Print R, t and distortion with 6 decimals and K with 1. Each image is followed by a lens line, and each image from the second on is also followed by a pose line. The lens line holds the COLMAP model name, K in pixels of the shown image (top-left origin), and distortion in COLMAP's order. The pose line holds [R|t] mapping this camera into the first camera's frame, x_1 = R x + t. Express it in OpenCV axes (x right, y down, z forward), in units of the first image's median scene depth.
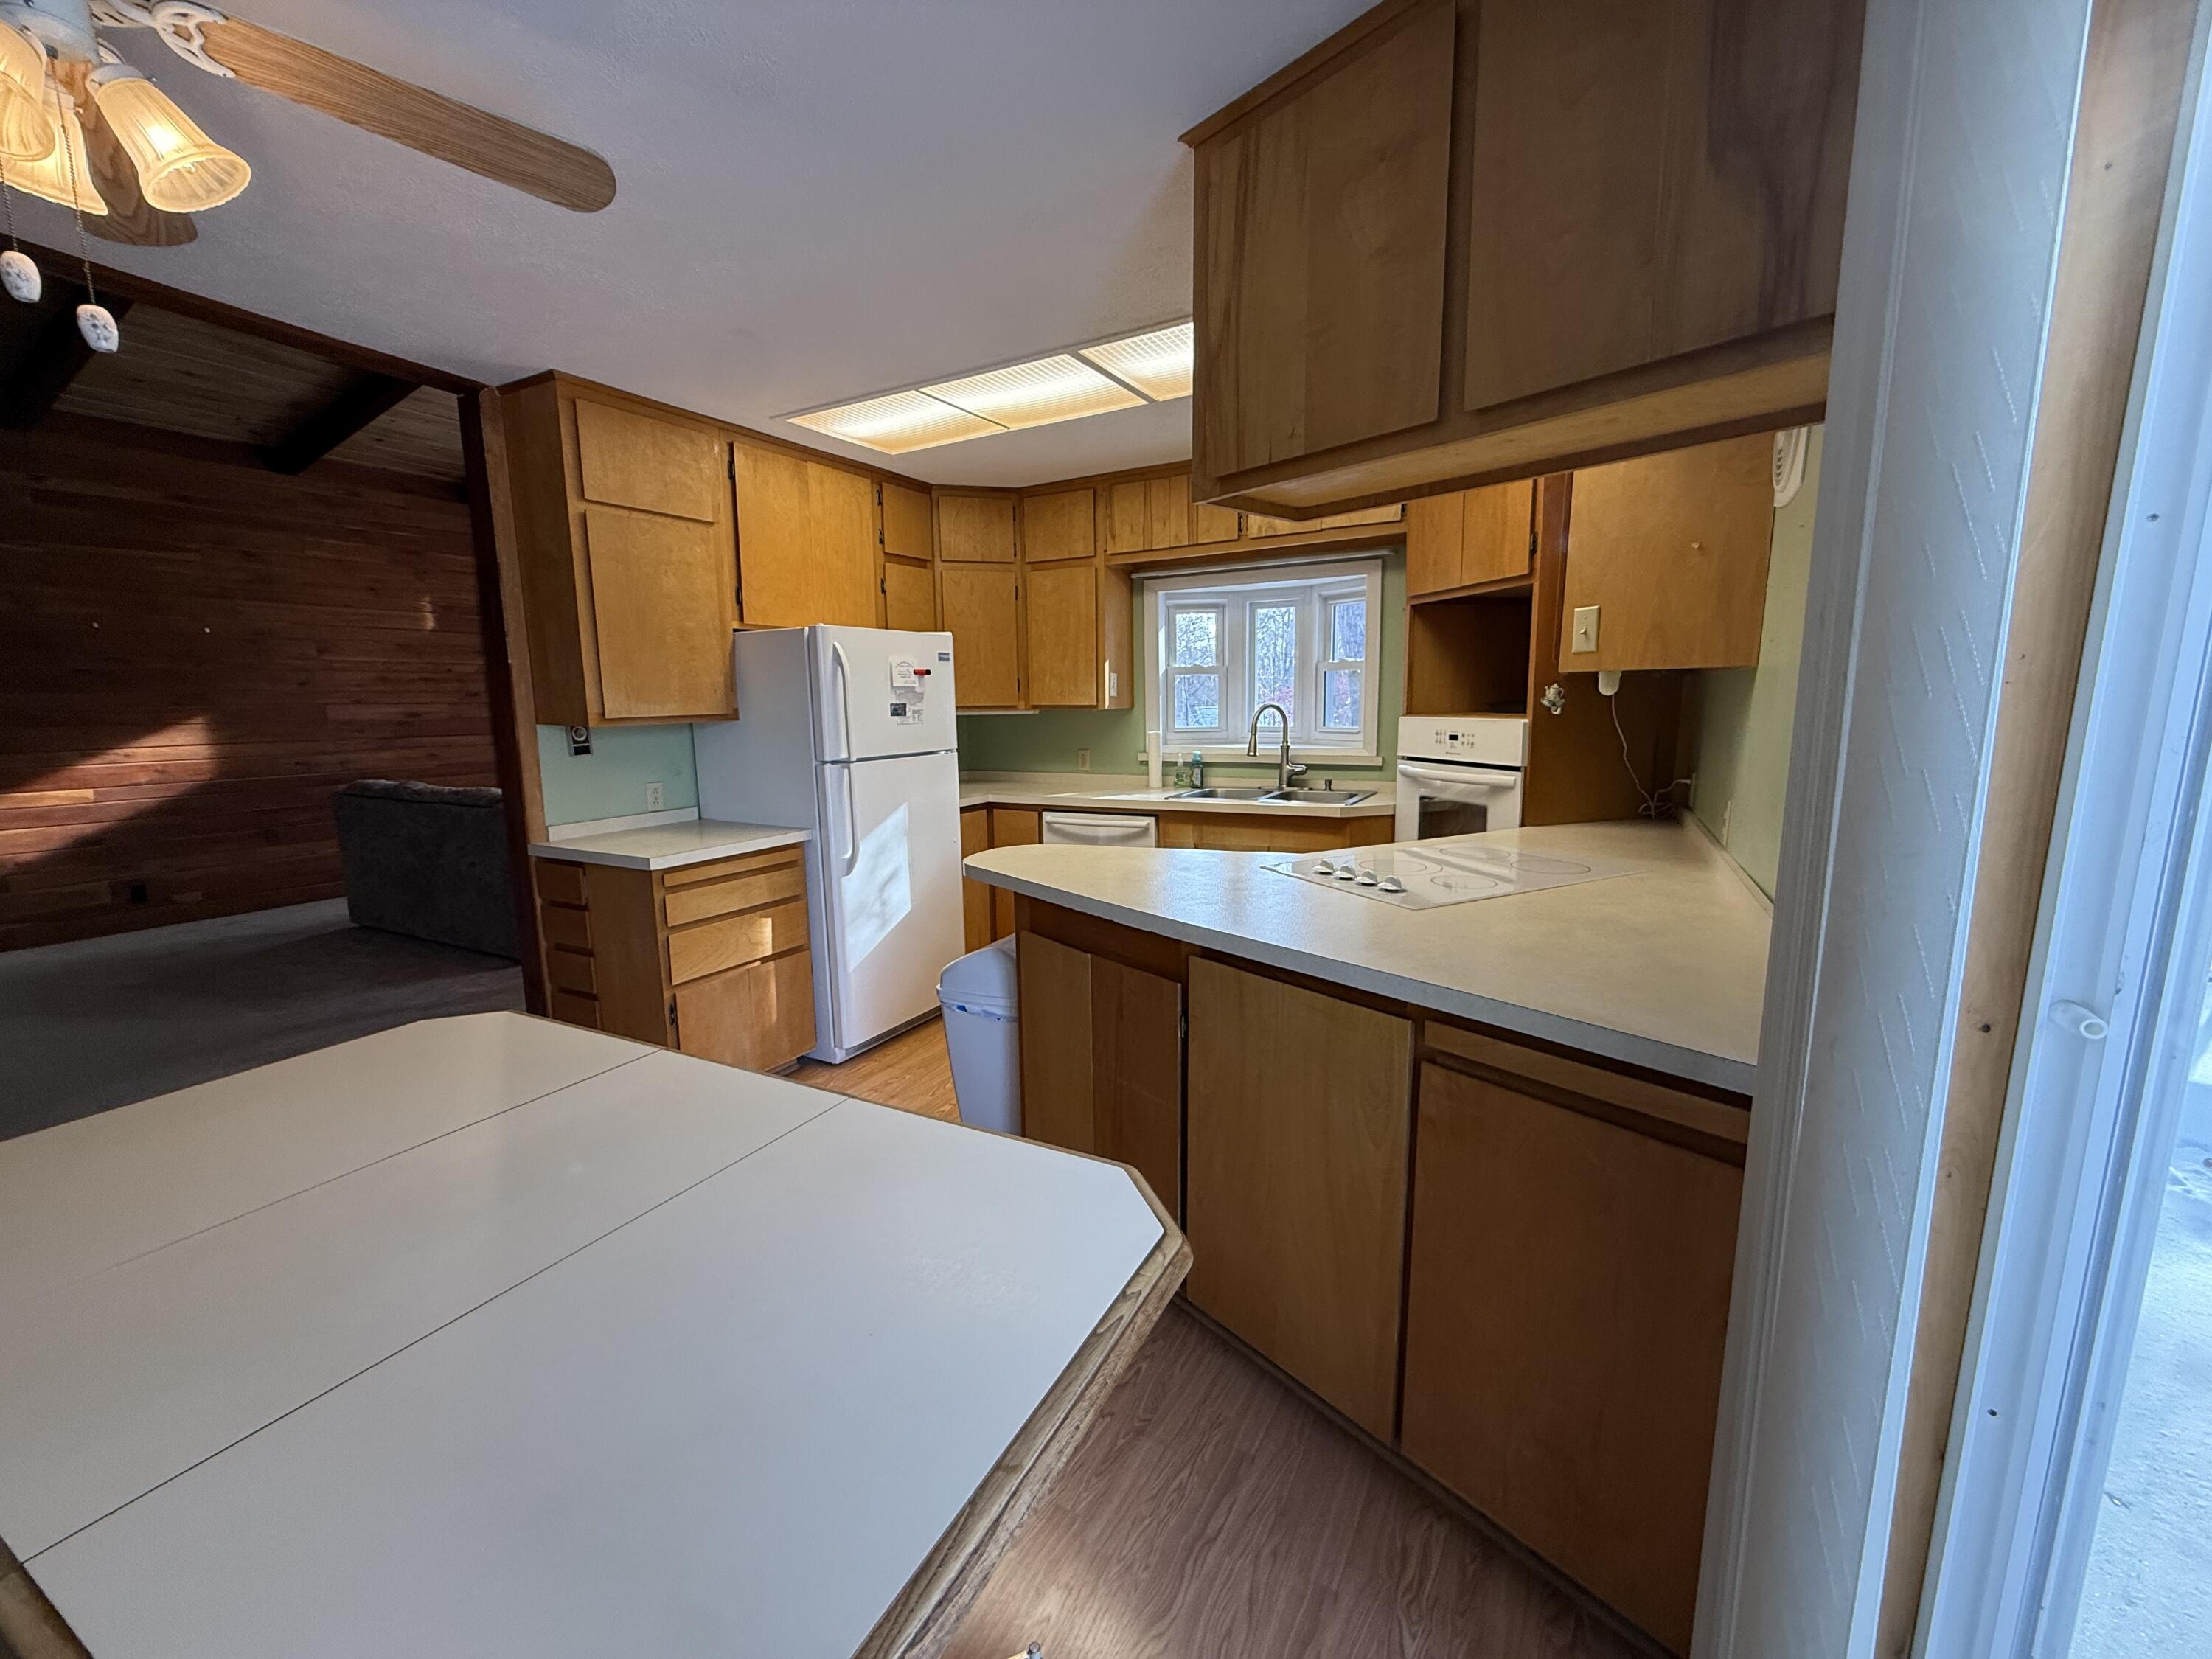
lens RADIAL K [[877.4, 0, 1099.4], [0, 877.4, 834.0], [0, 0, 1]] dist [-0.000946, -0.000161]
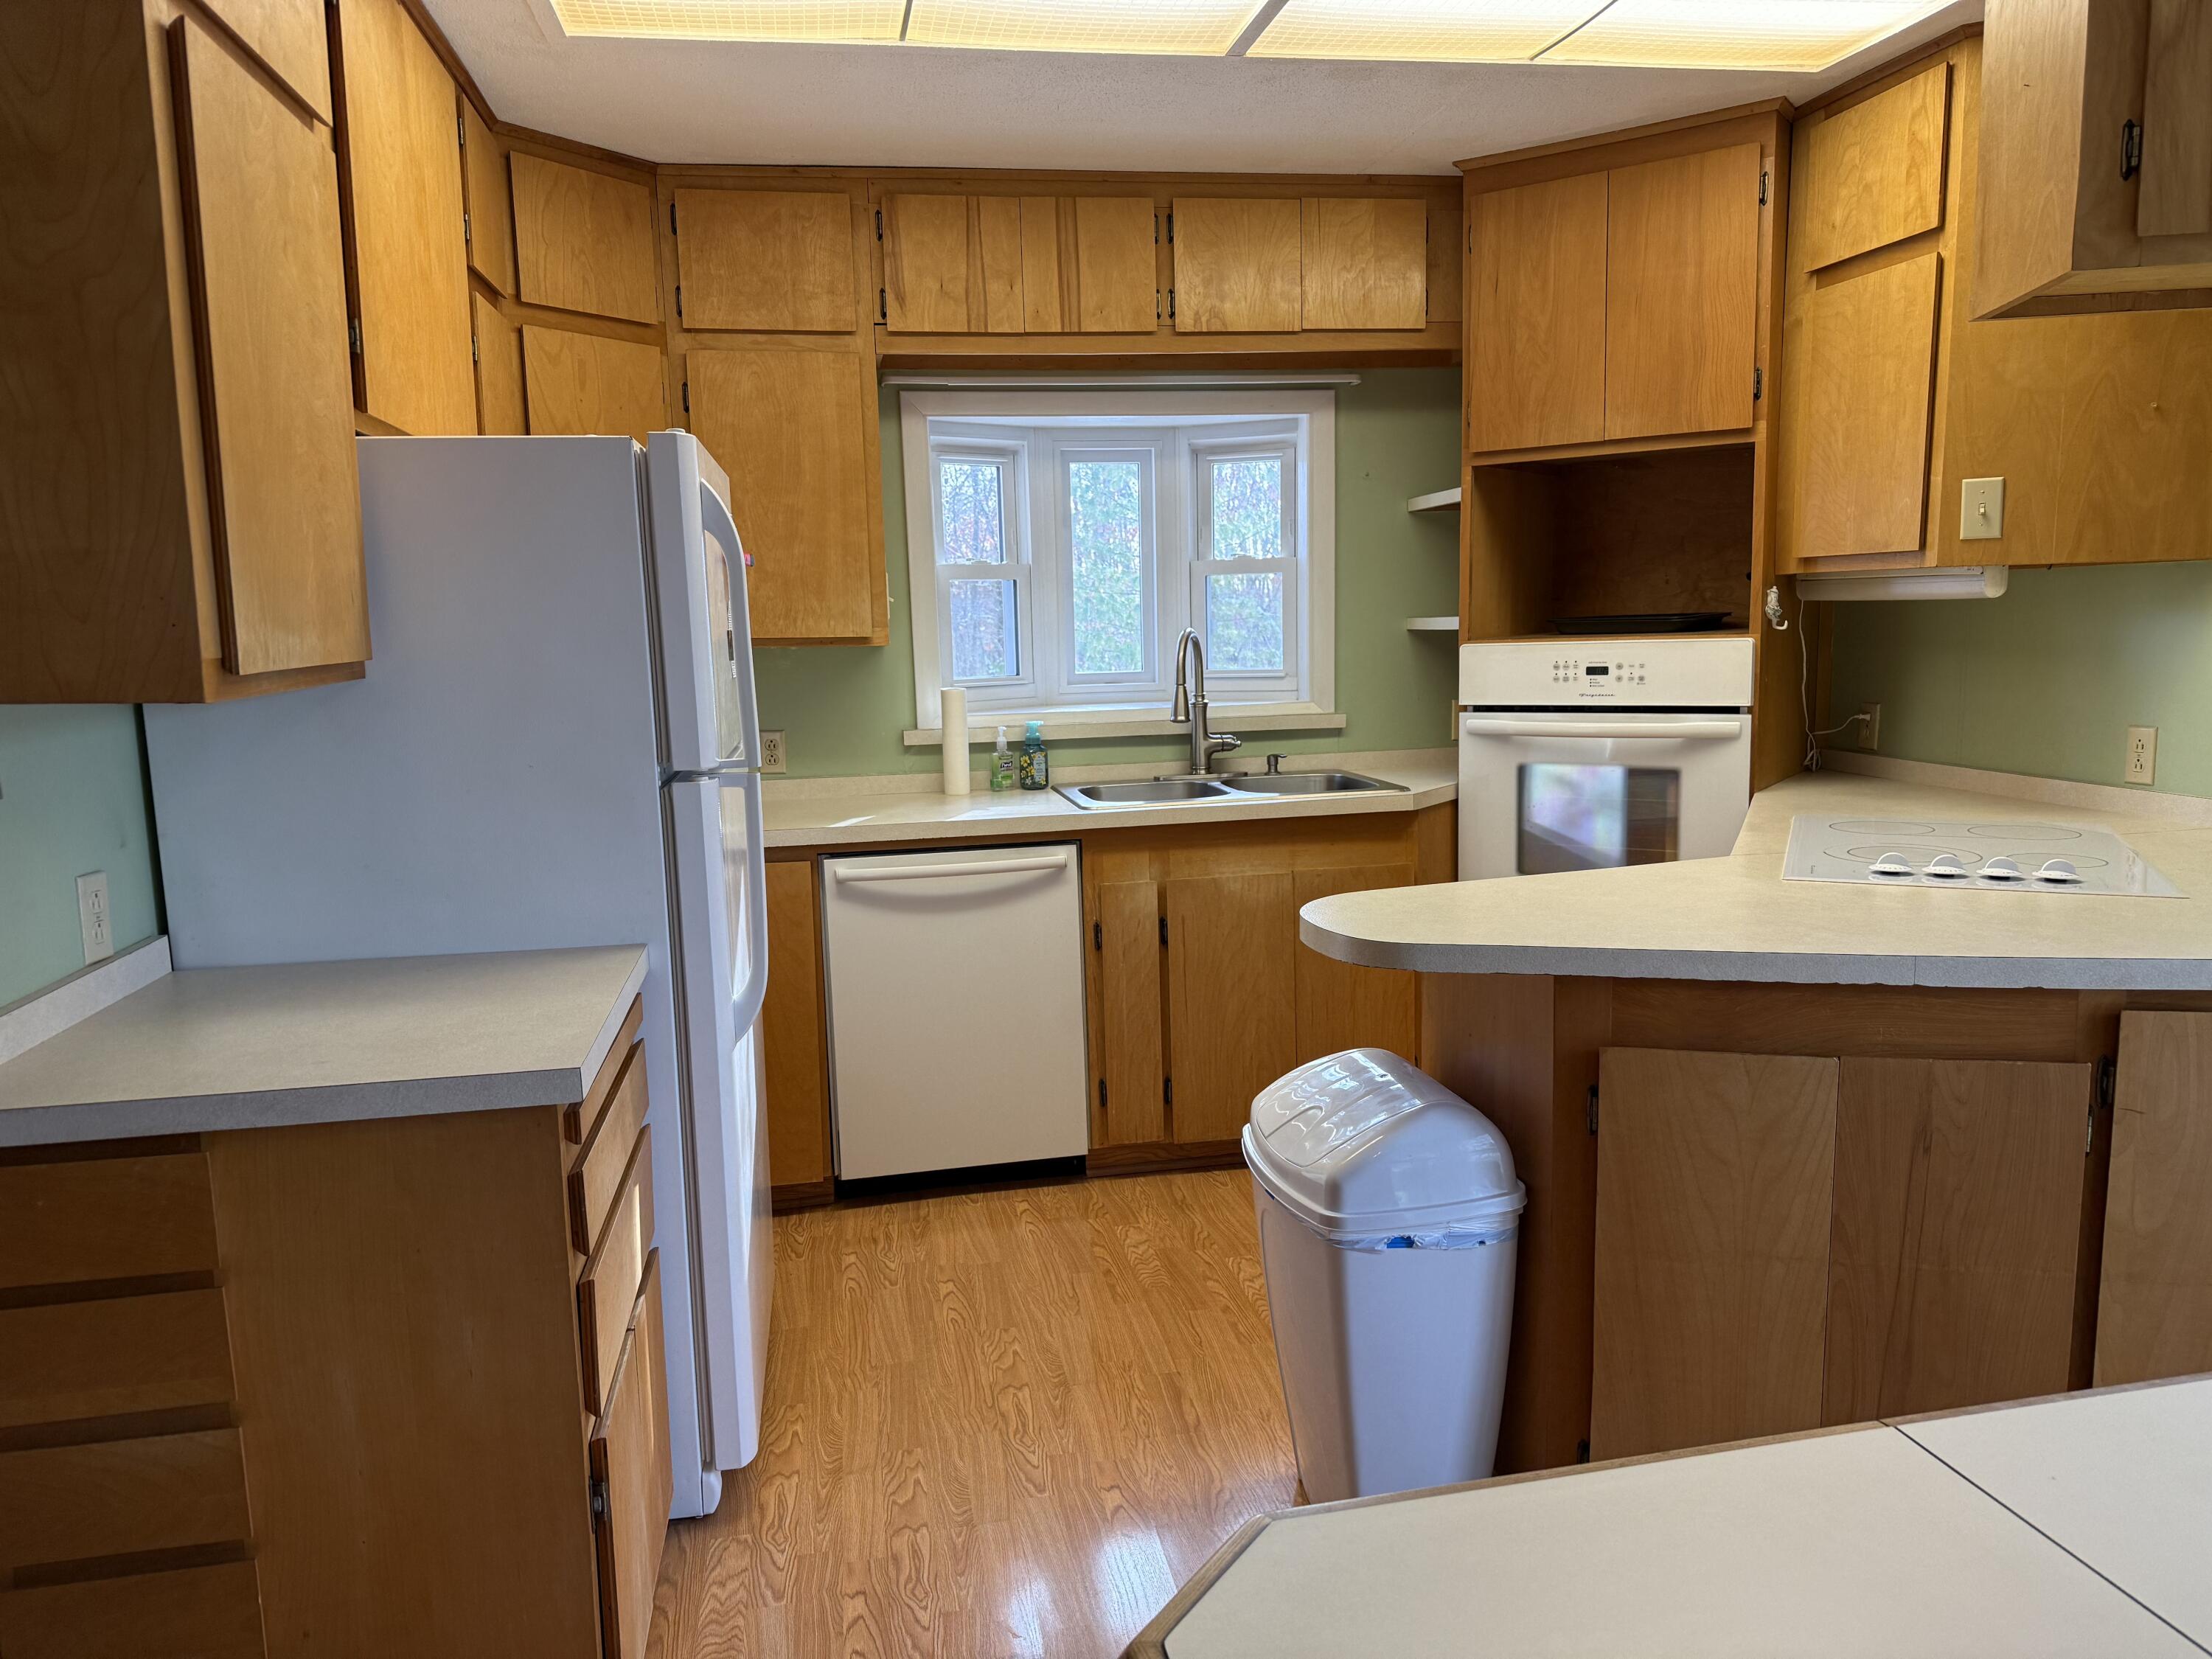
lens RADIAL K [[1526.2, 0, 1114.1], [0, 1526.2, 871.4], [0, 0, 1]] dist [0.014973, -0.017914]
pose [[0.773154, -0.108287, 0.624905, -0.444968], [0.111526, 0.993176, 0.034119, -0.029149], [-0.624335, 0.043314, 0.779955, 0.245319]]
